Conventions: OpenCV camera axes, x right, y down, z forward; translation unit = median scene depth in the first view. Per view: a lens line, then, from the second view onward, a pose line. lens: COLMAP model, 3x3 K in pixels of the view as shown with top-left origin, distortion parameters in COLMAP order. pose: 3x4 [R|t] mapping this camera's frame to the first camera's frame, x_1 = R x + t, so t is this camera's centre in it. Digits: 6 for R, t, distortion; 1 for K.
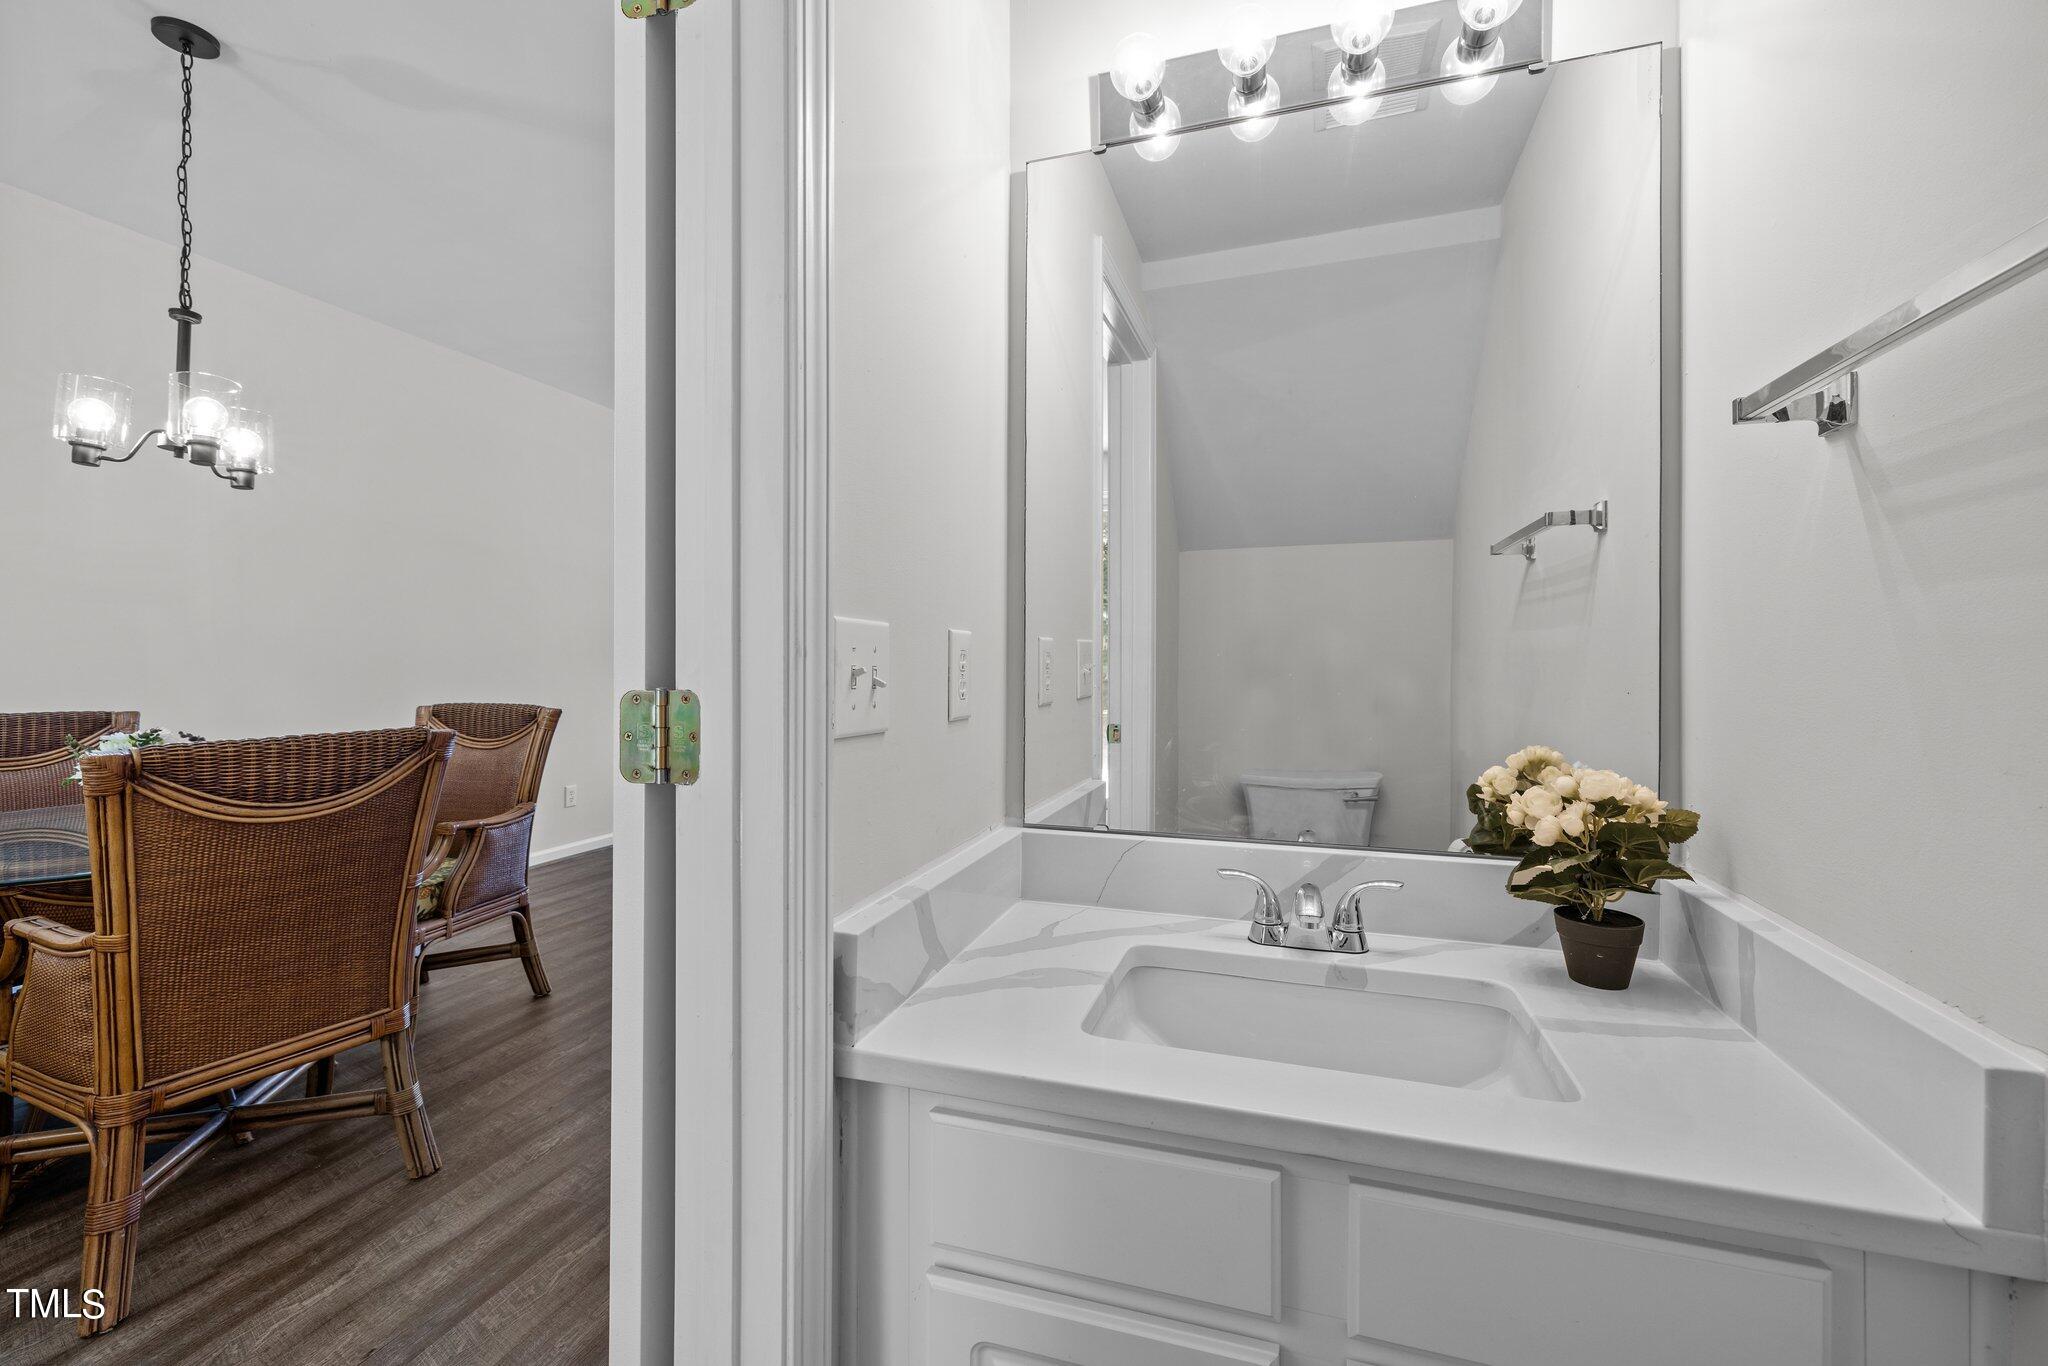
lens RADIAL K [[863.5, 0, 1016.1], [0, 863.5, 658.2], [0, 0, 1]] dist [-0.000320, -0.000007]
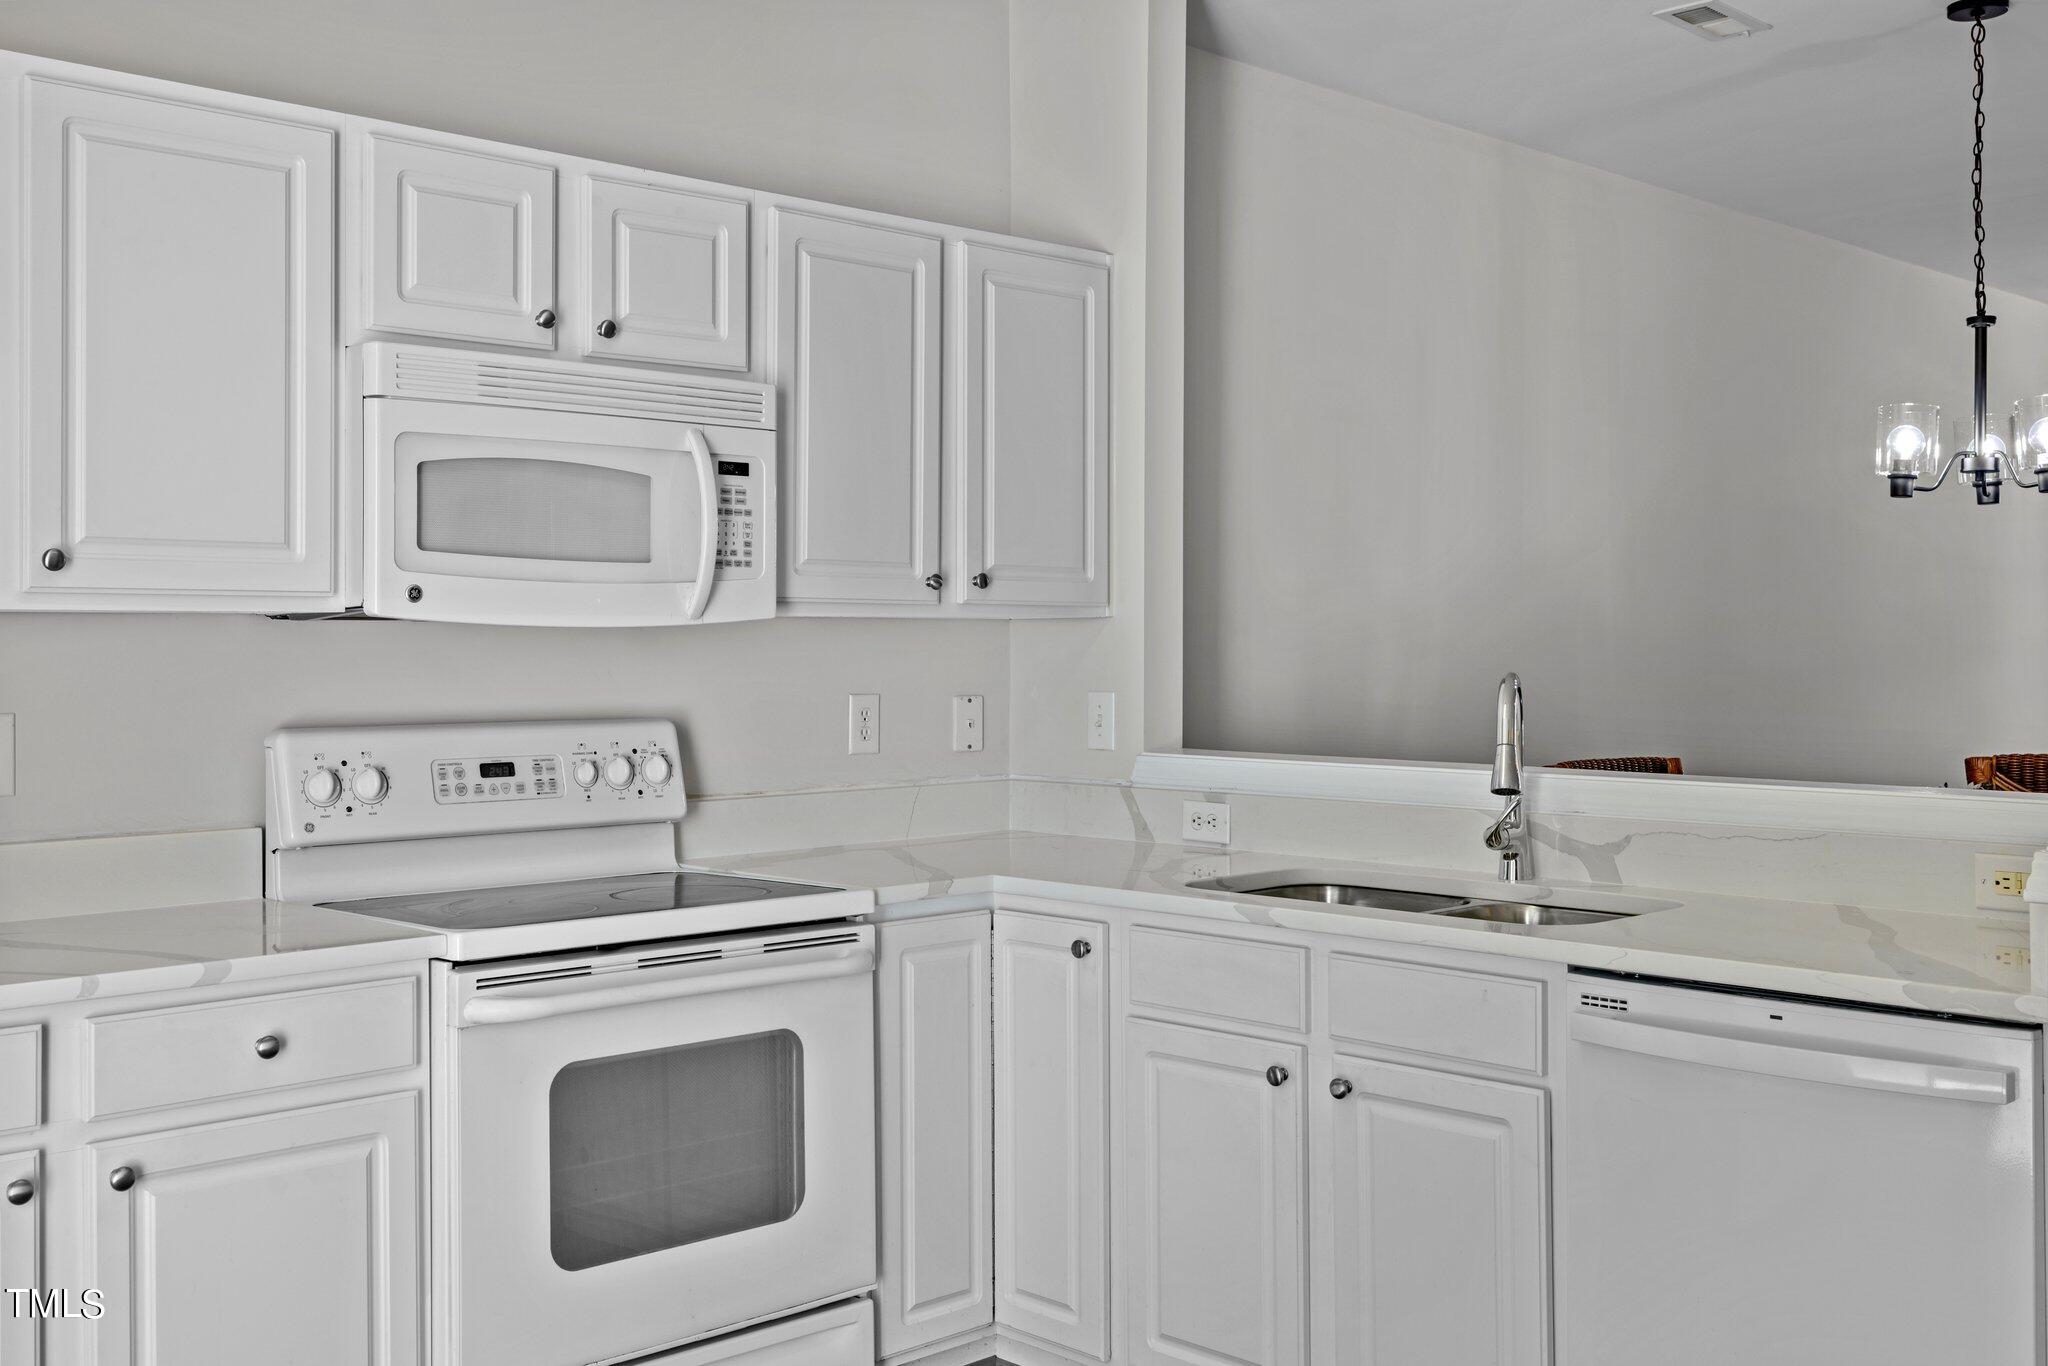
lens RADIAL K [[2019.6, 0, 1018.4], [0, 2019.6, 634.3], [0, 0, 1]] dist [0.013709, -0.004519]
pose [[0.874892, -0.006433, -0.484276, -0.933146], [0.008002, 0.999967, 0.001175, -0.094882], [0.484252, -0.004903, 0.874915, -1.496289]]
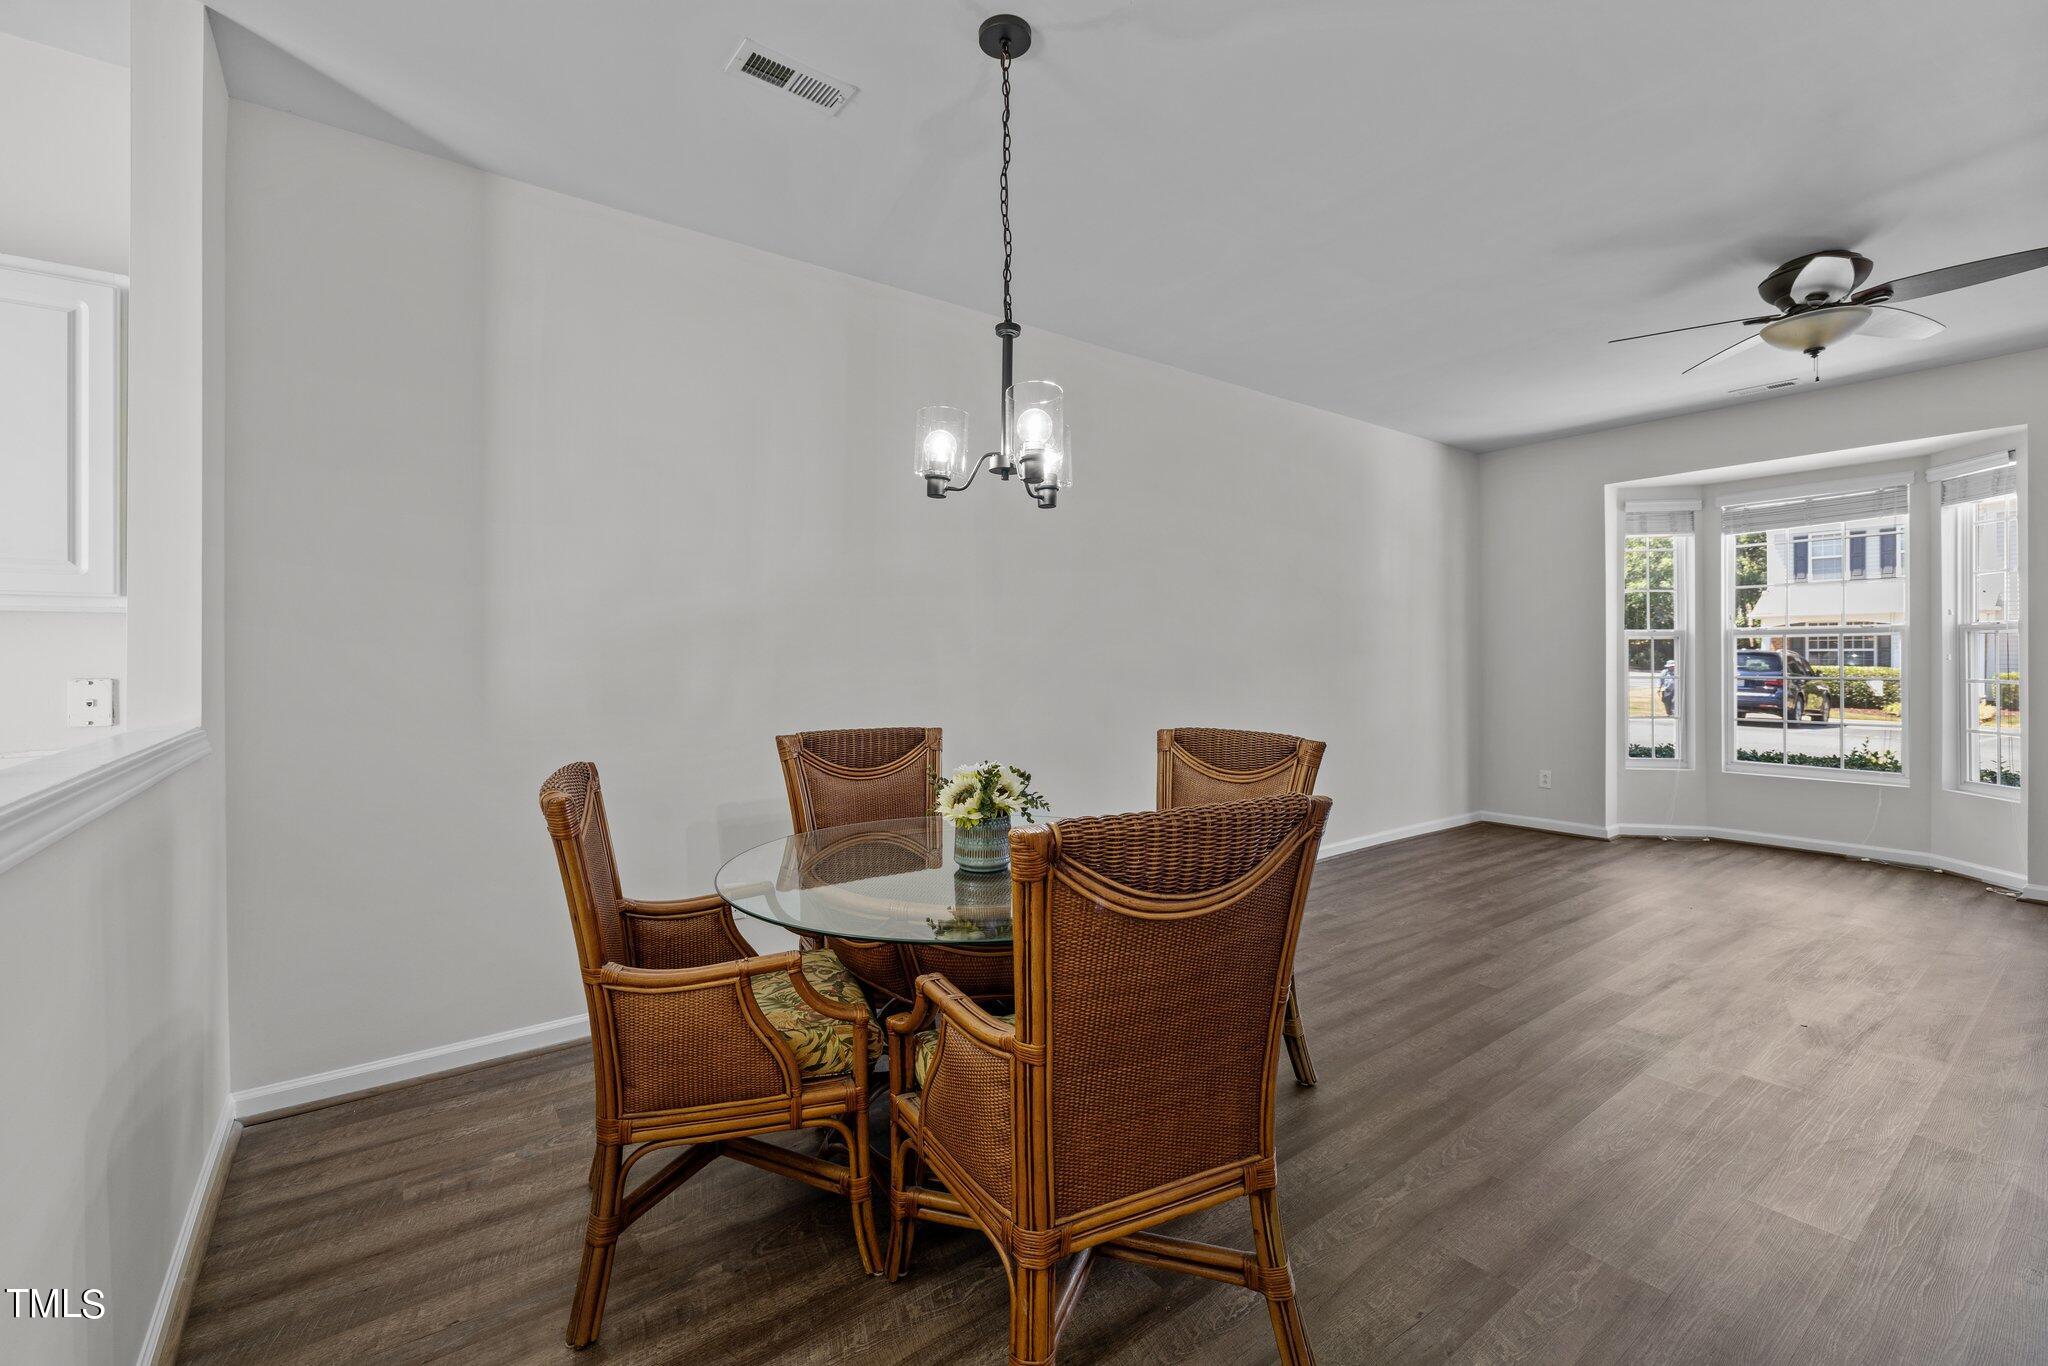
lens RADIAL K [[863.6, 0, 1010.6], [0, 863.6, 665.3], [0, 0, 1]] dist [-0.001275, -0.000034]
pose [[0.808875, -0.001790, -0.587978, -0.454422], [0.009946, 0.999894, 0.010638, -0.041412], [0.587896, -0.014453, 0.808807, 0.254883]]
